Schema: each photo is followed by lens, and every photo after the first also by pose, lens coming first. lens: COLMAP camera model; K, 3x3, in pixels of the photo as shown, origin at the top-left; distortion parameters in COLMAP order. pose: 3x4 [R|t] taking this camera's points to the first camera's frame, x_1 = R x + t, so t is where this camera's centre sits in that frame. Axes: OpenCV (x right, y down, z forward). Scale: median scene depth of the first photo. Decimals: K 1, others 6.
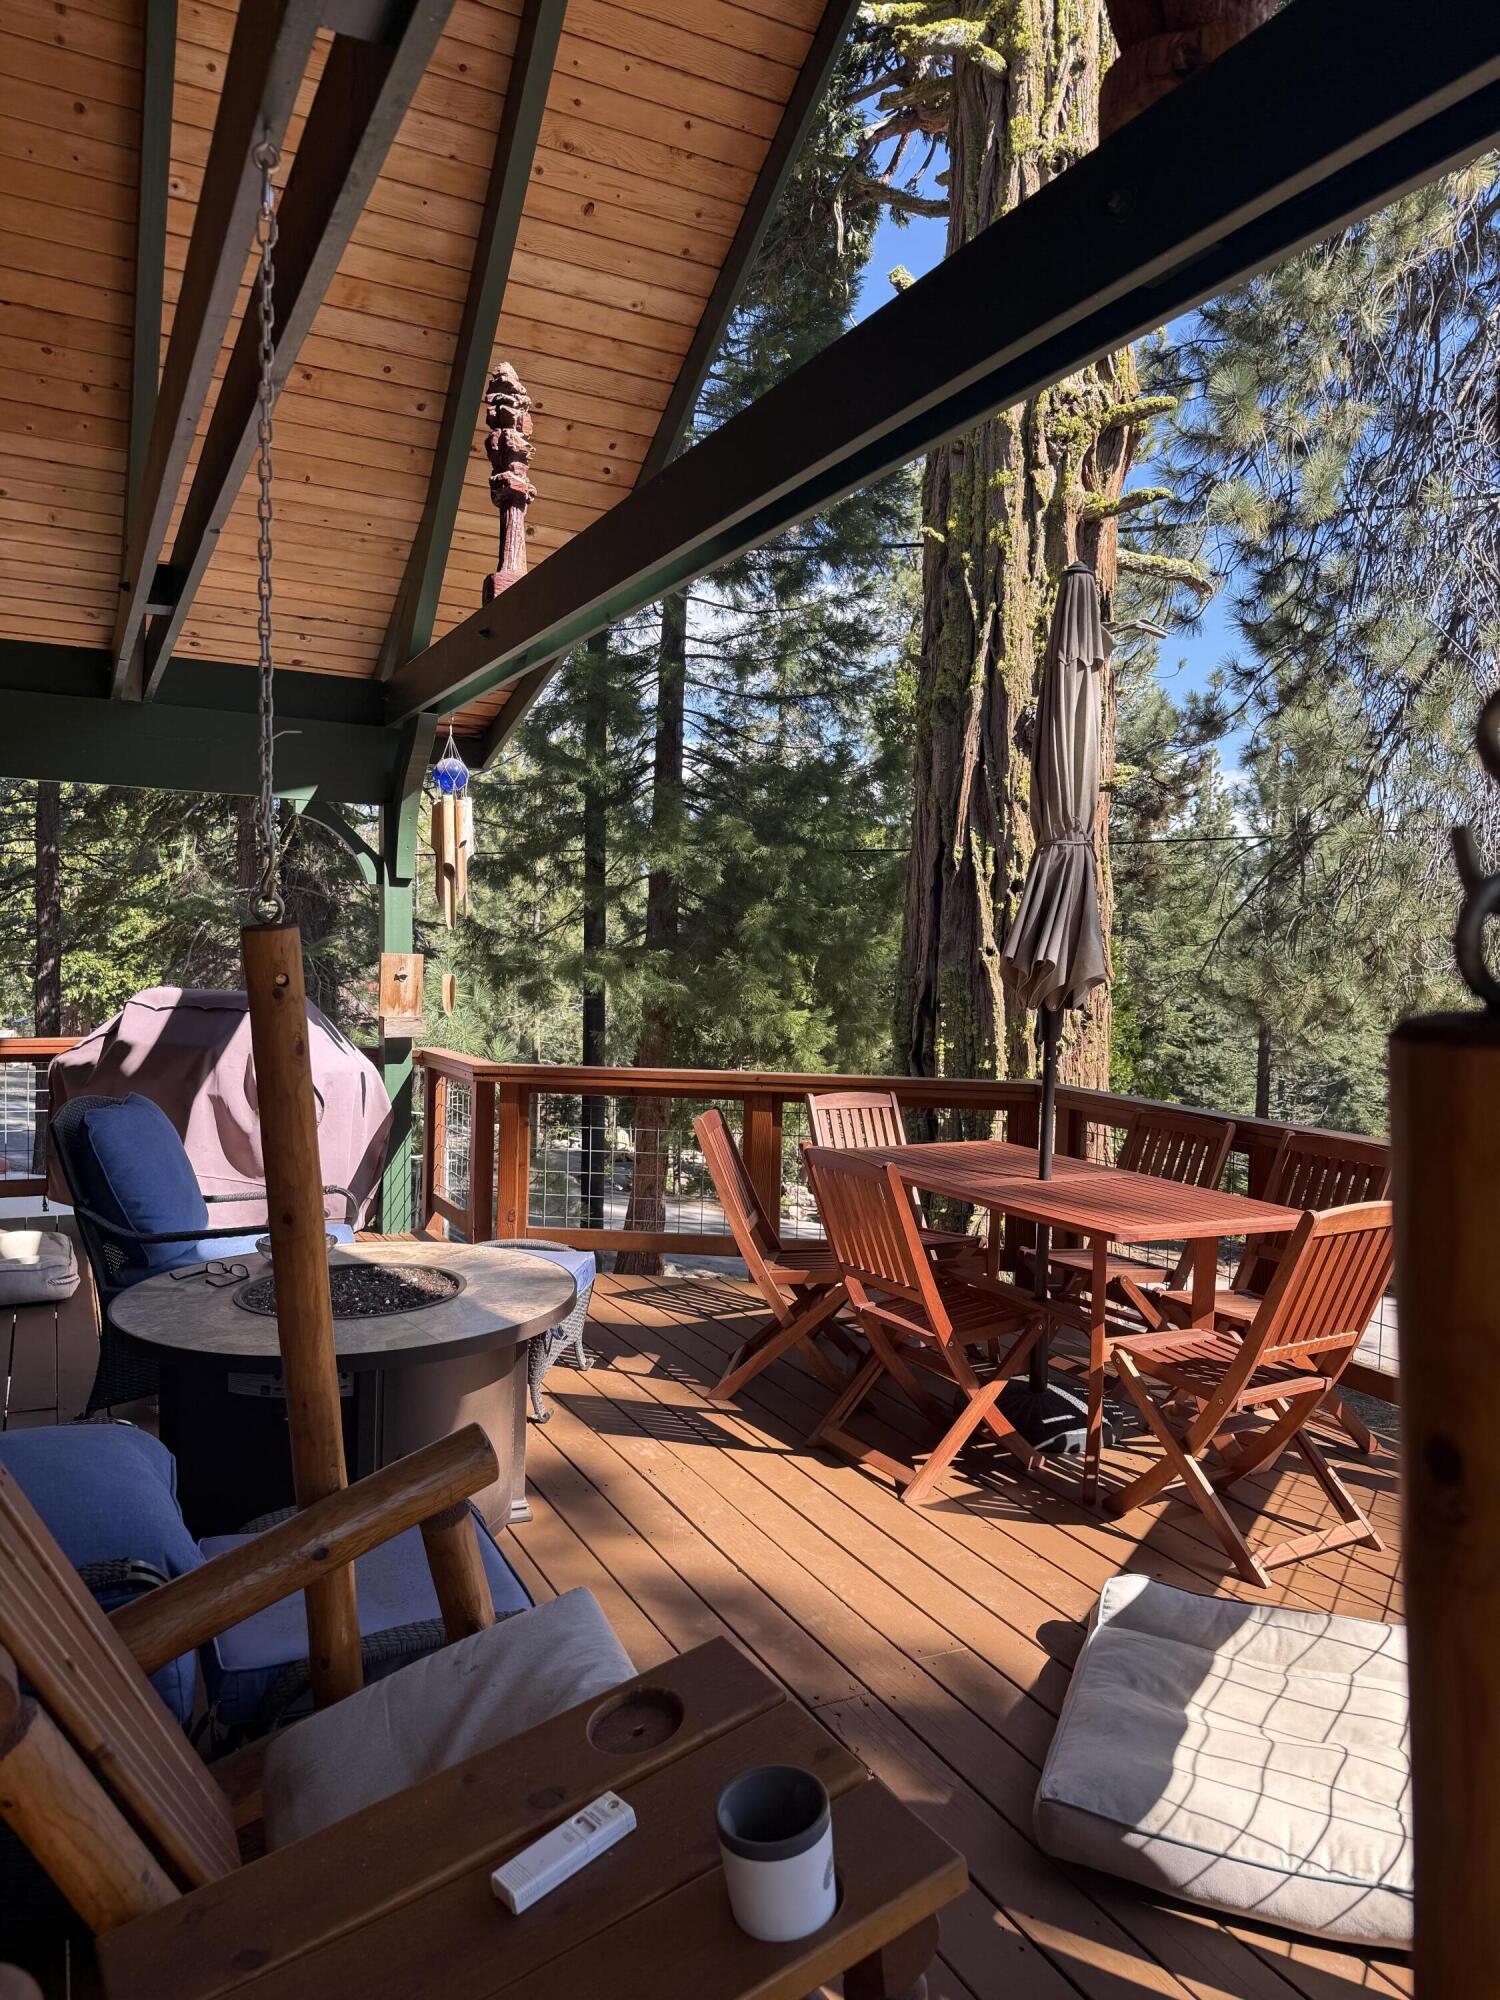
lens RADIAL K [[1420.1, 0, 744.8], [0, 1420.1, 1002.8], [0, 0, 1]] dist [0.006827, -0.002011]
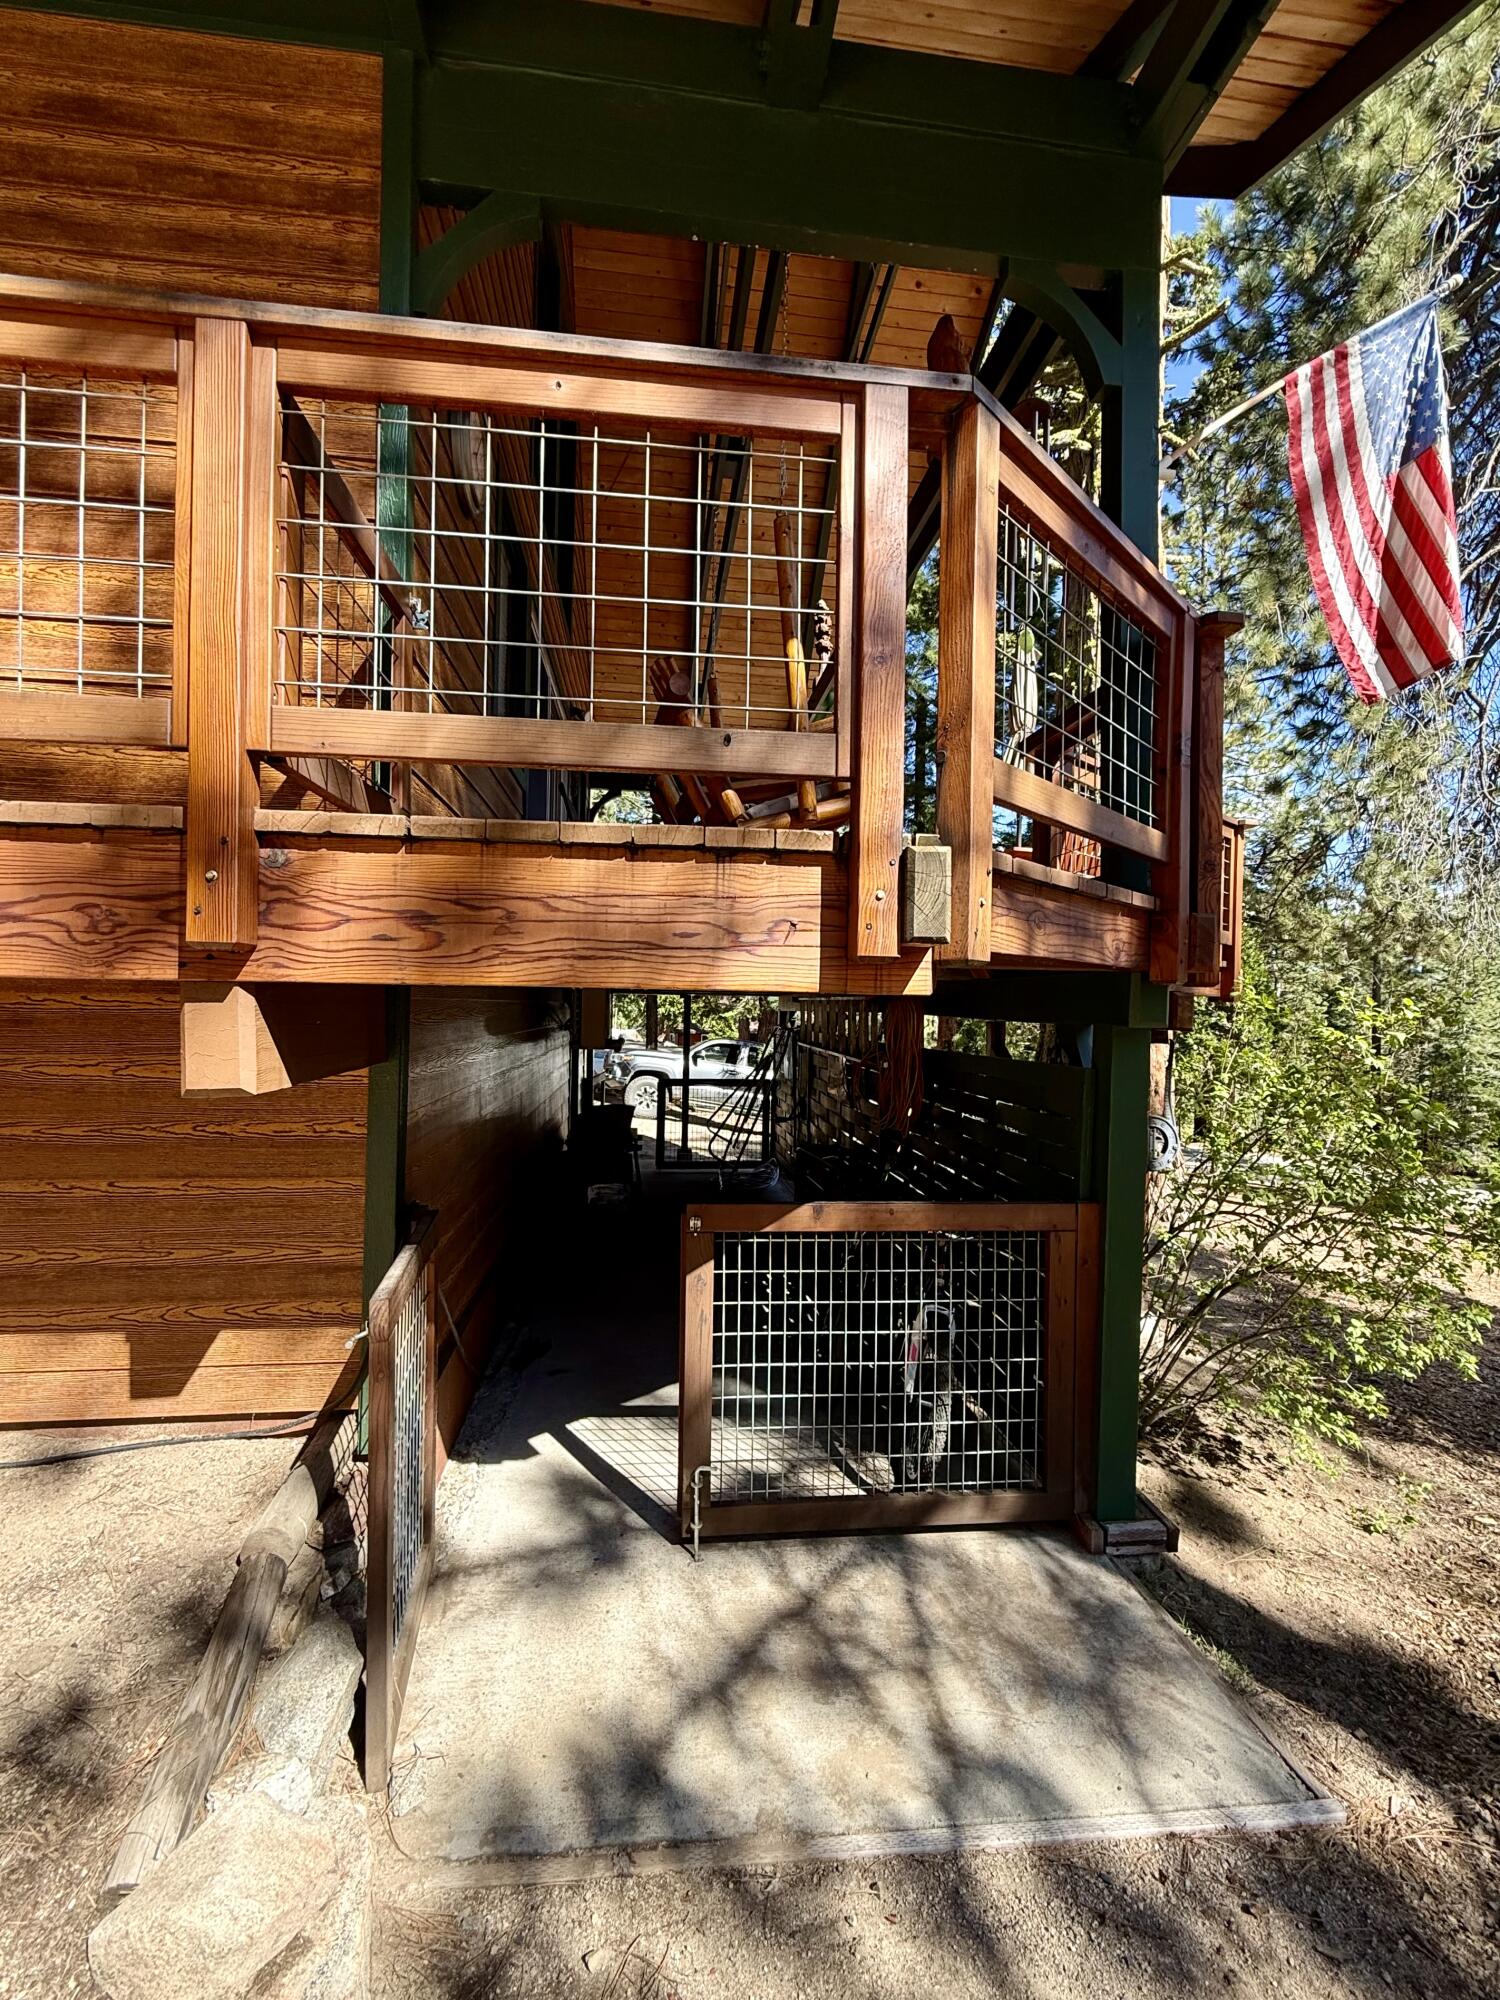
lens RADIAL K [[850.4, 0, 750.8], [0, 850.4, 993.5], [0, 0, 1]] dist [-0.000274, -0.000102]
pose [[0.943763, -0.009386, -0.330490, 0.121421], [-0.010424, 0.998255, -0.058120, 0.199368], [0.330459, 0.058296, 0.942018, -0.261749]]
